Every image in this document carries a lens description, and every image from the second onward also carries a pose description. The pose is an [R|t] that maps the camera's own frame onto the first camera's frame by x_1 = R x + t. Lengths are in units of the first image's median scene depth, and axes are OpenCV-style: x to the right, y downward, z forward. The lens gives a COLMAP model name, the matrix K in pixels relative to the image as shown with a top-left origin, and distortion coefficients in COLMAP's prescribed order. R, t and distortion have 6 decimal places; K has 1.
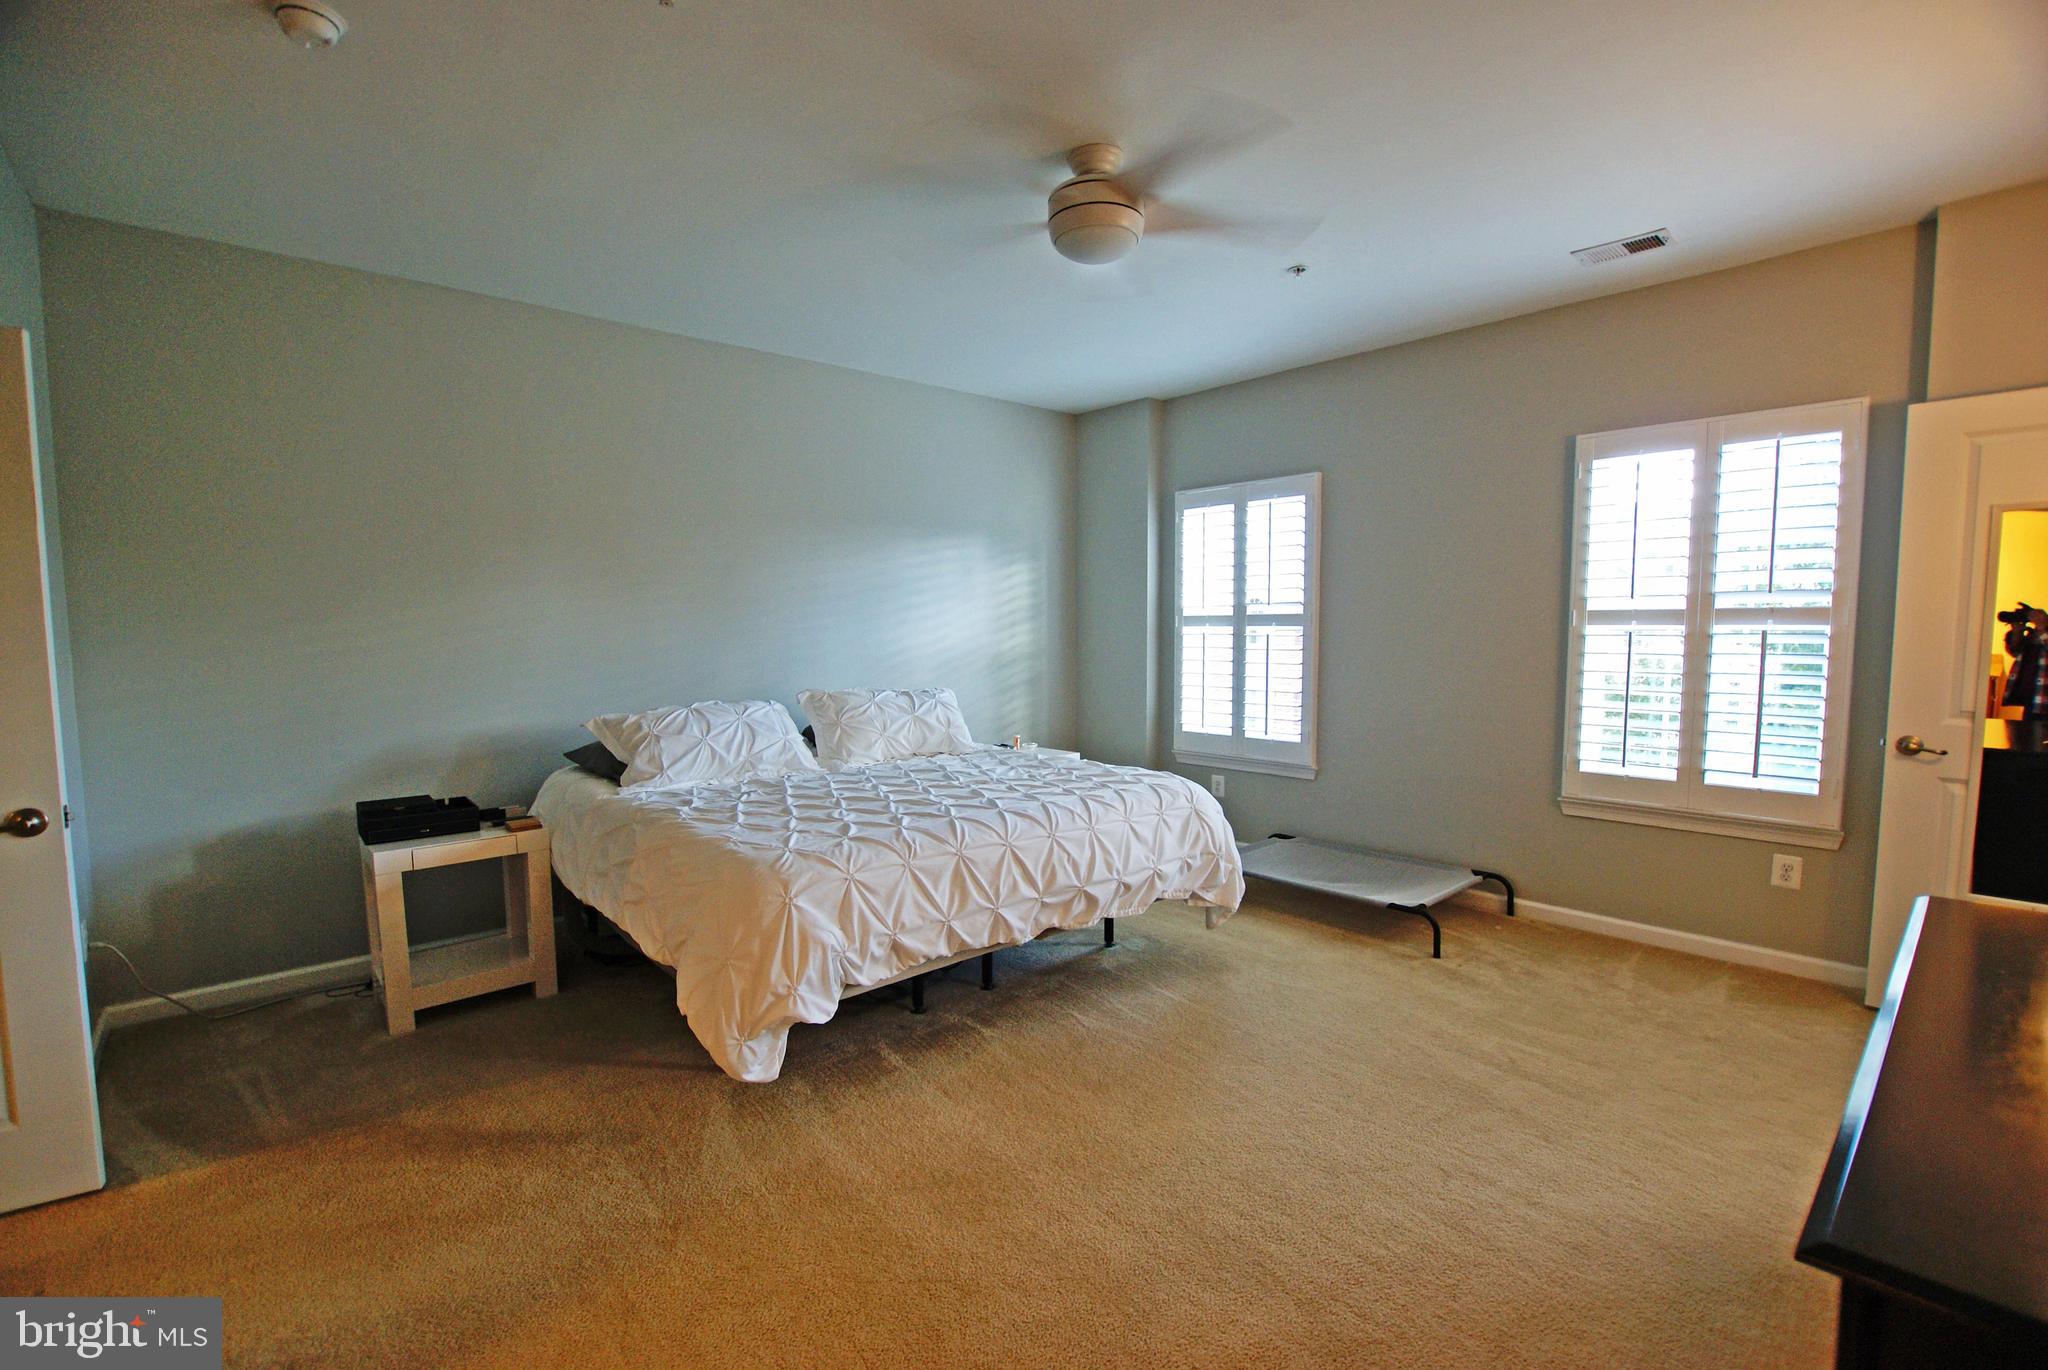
lens RADIAL K [[903.7, 0, 1019.1], [0, 903.7, 694.1], [0, 0, 1]] dist [-0.026881, 0.001612]
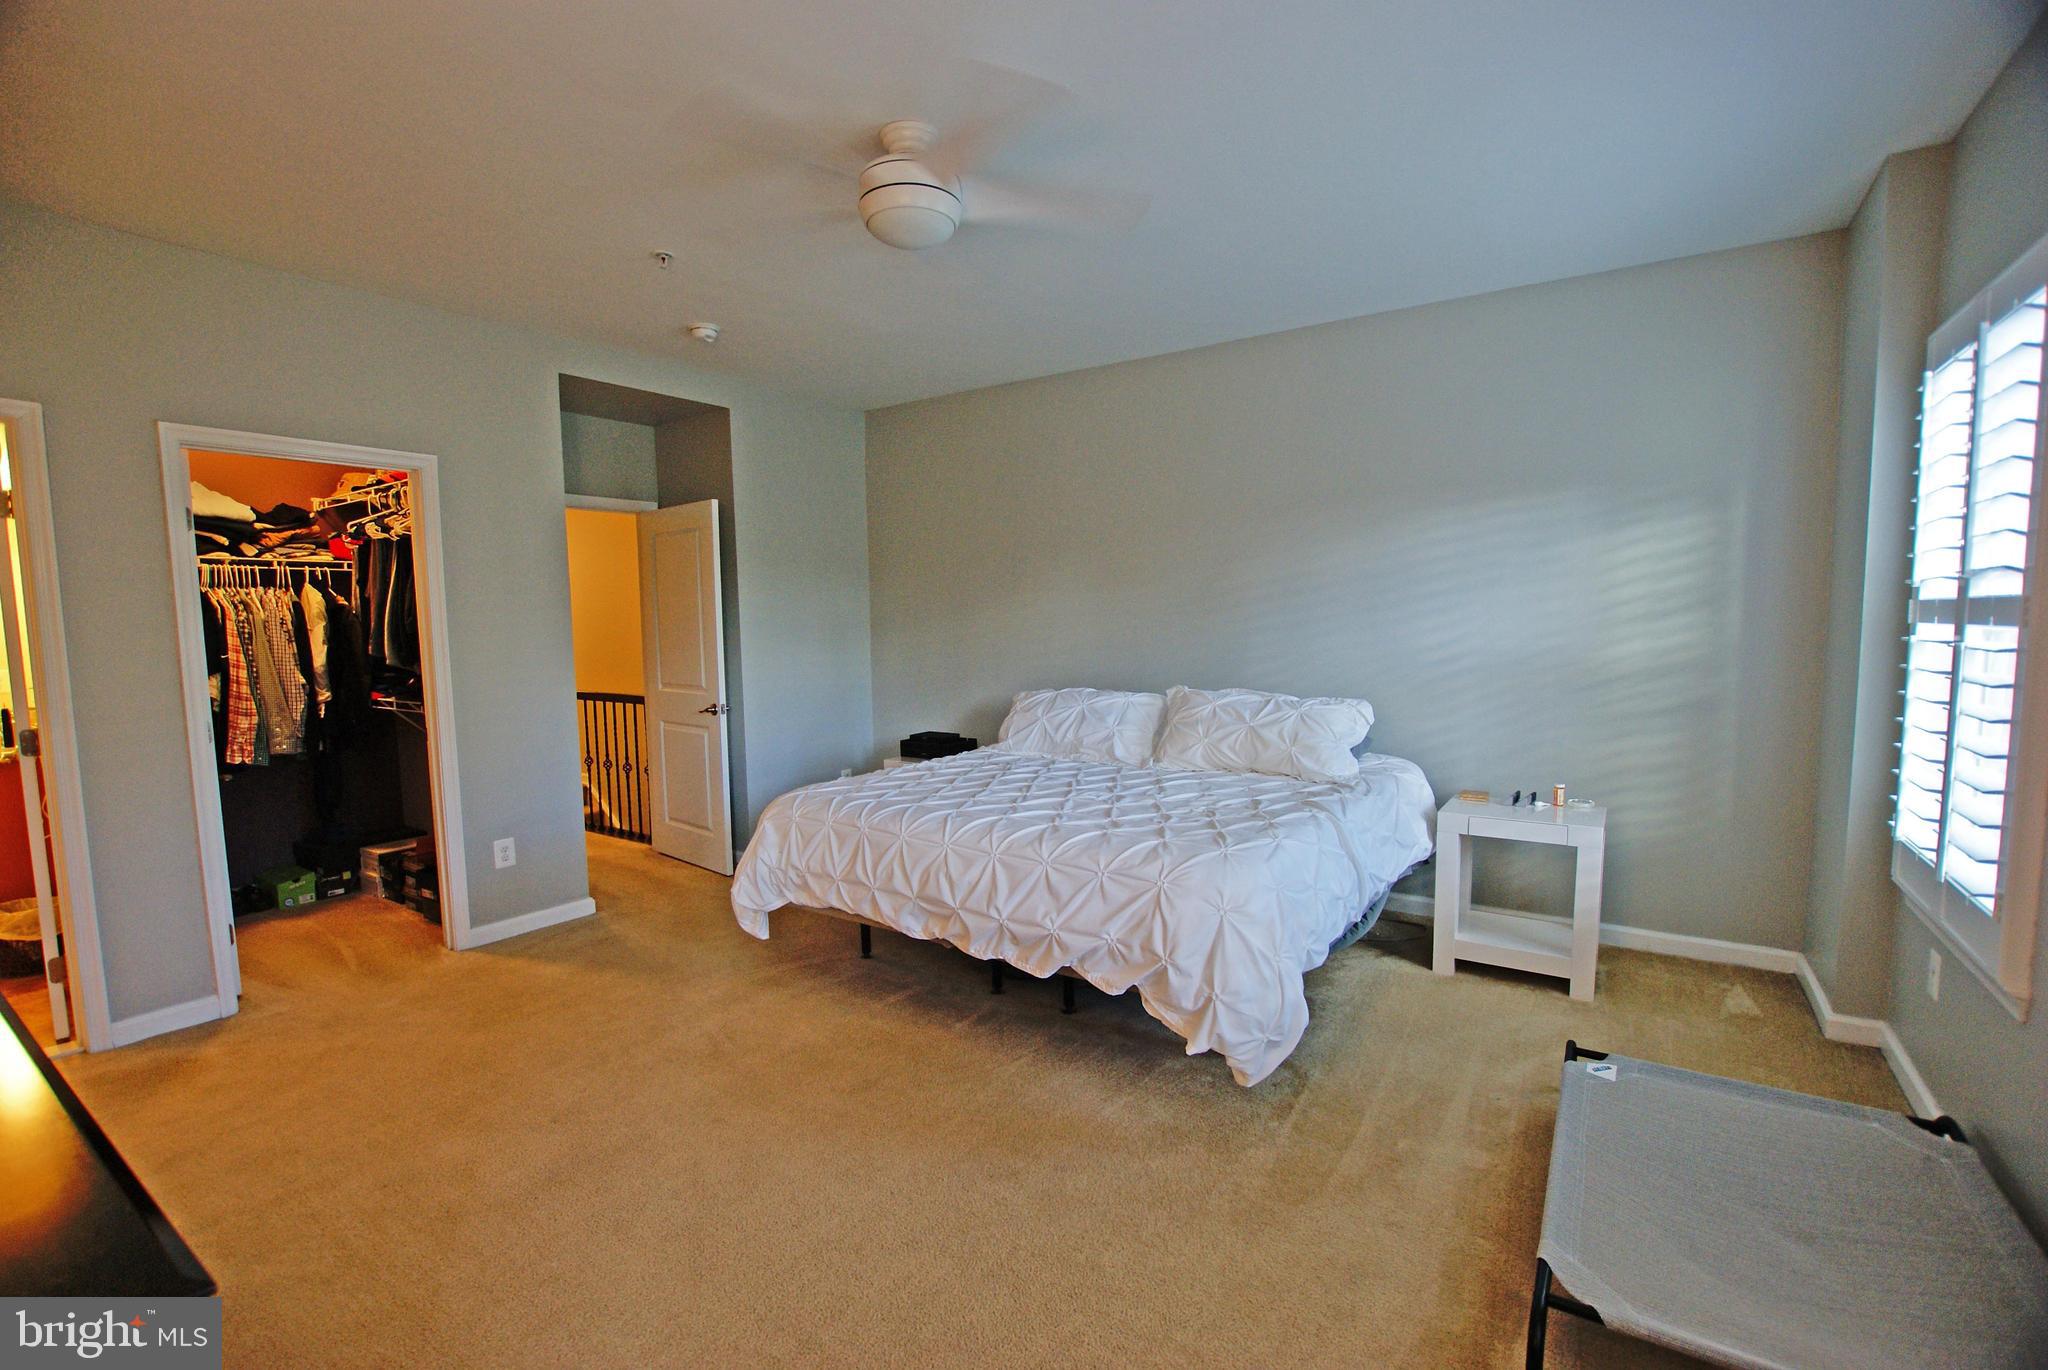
lens RADIAL K [[903.7, 0, 1011.9], [0, 903.7, 697.1], [0, 0, 1]] dist [-0.026881, 0.001612]
pose [[0.248304, 0.088005, -0.964676, 0.538378], [-0.054171, 0.995568, 0.076880, -0.047168], [0.967166, 0.033168, 0.251971, 0.441970]]
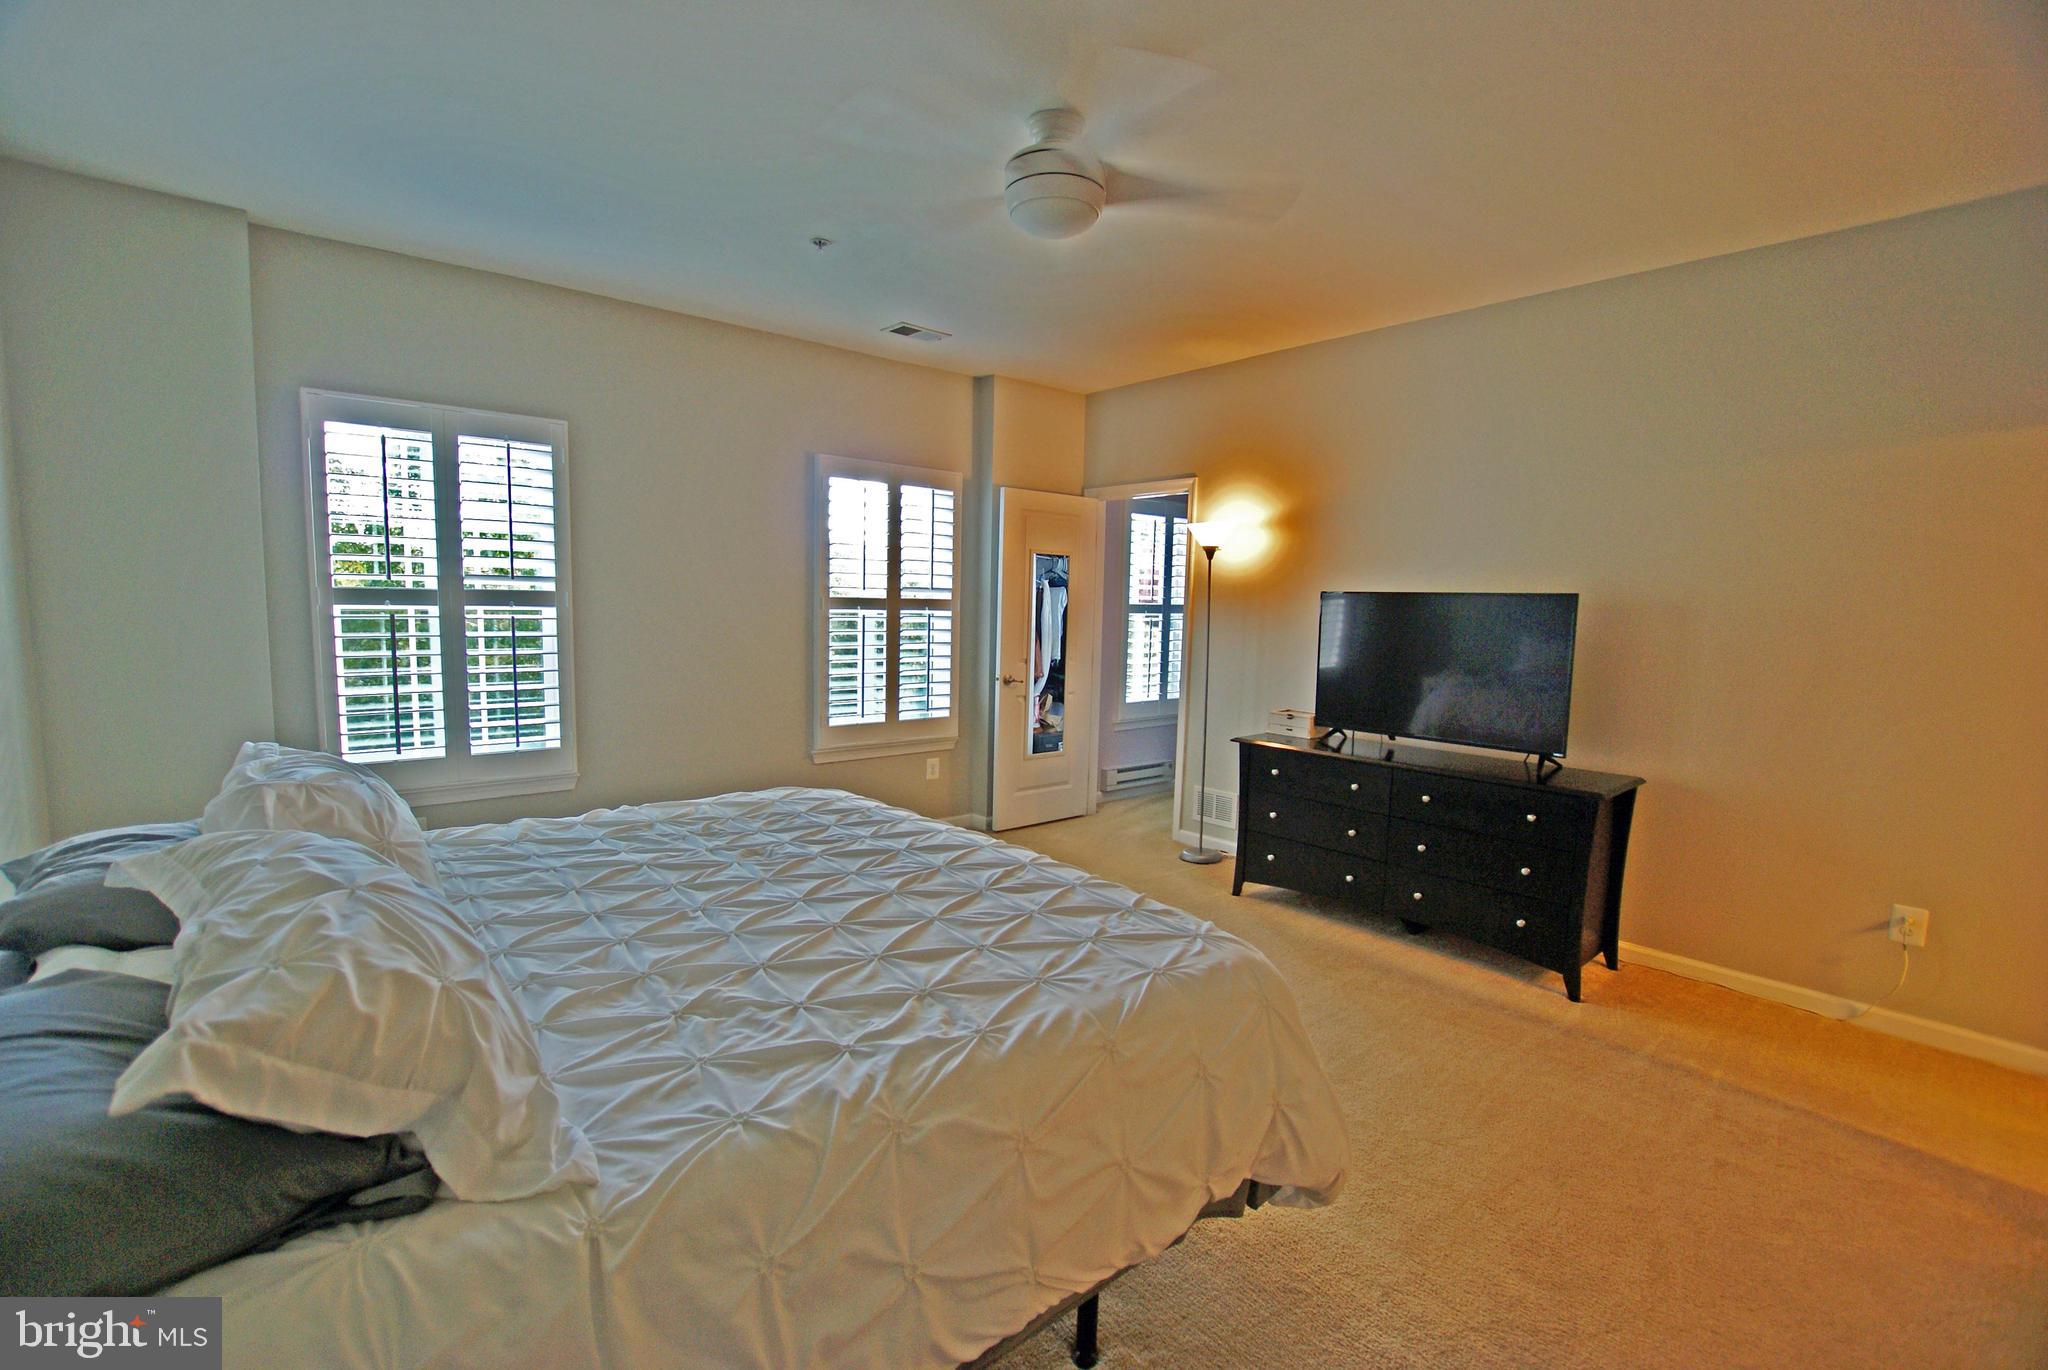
lens RADIAL K [[903.7, 0, 1026.3], [0, 903.7, 699.4], [0, 0, 1]] dist [-0.026881, 0.001612]
pose [[0.012891, -0.090547, 0.995809, -0.718184], [0.056320, 0.994376, 0.089687, -0.056517], [-0.998330, 0.054928, 0.017918, 0.814608]]
